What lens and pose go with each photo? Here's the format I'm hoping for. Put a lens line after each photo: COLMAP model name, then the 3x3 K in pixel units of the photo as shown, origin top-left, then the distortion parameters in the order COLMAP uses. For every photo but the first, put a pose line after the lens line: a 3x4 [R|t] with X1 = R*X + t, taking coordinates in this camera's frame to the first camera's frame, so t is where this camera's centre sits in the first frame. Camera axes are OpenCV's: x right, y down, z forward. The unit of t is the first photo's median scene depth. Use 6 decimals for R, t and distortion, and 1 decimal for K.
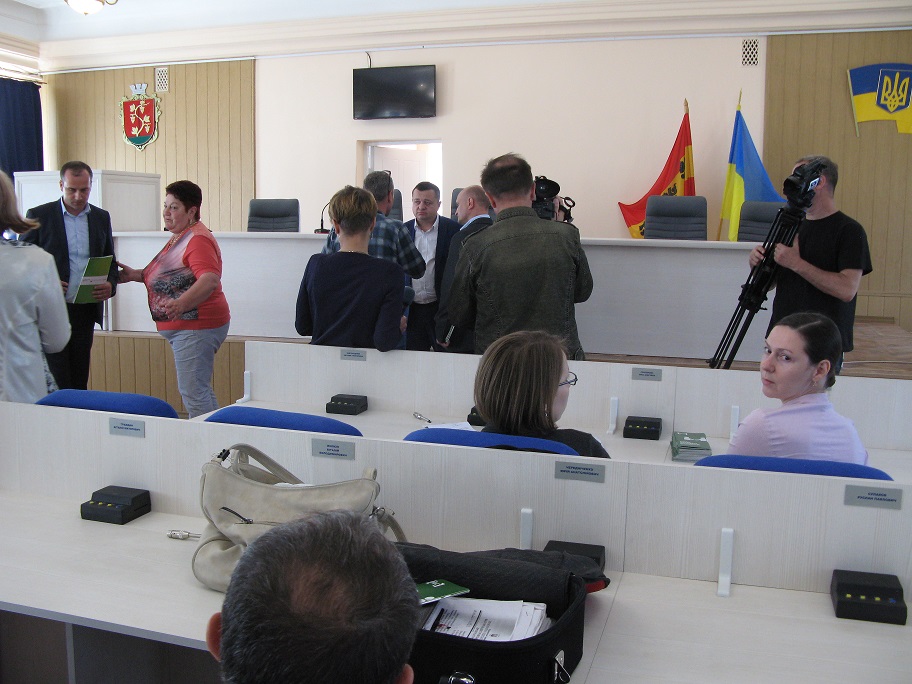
lens RADIAL K [[956.6, 0, 426.5], [0, 956.6, 338.1], [0, 0, 1]] dist [-0.203503, 0.237469]
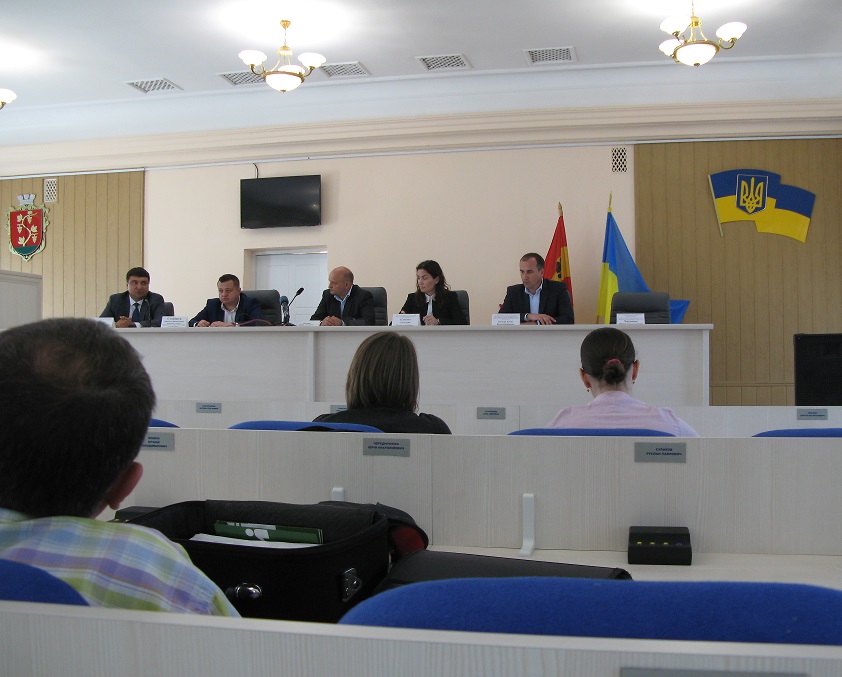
lens RADIAL K [[960.4, 0, 451.3], [0, 960.4, 340.6], [0, 0, 1]] dist [-0.208052, 0.273290]
pose [[0.992628, -0.009984, 0.120792, 0.023716], [0.027086, 0.989671, -0.140778, 0.038926], [-0.118139, 0.143012, 0.982645, -0.011610]]
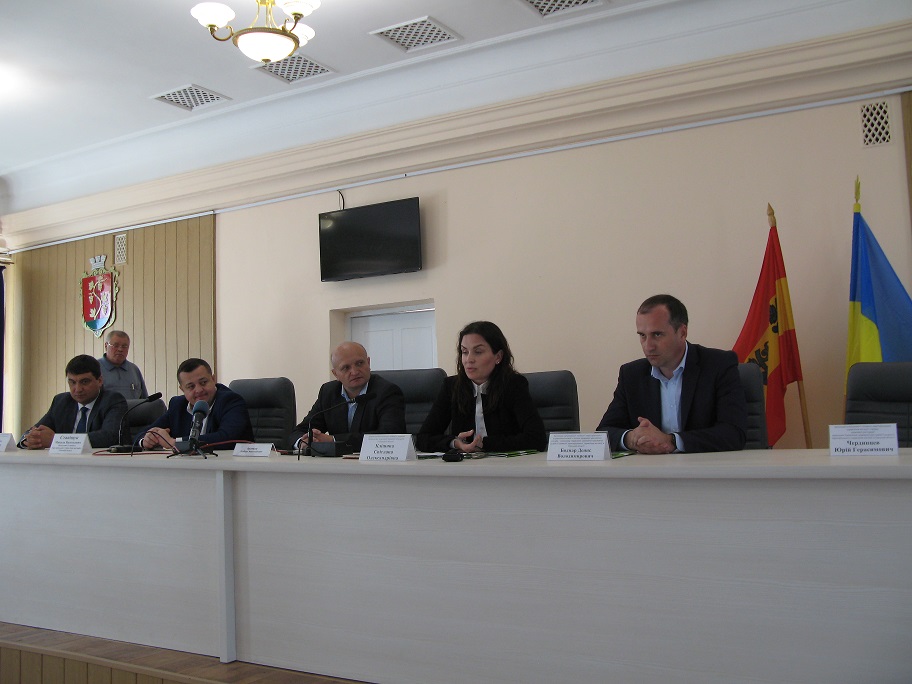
lens RADIAL K [[956.6, 0, 426.5], [0, 956.6, 338.1], [0, 0, 1]] dist [-0.203503, 0.237469]
pose [[0.973286, -0.051496, -0.223749, 0.168960], [0.006387, 0.980218, -0.197816, -0.043681], [0.229509, 0.191102, 0.954361, 0.334552]]
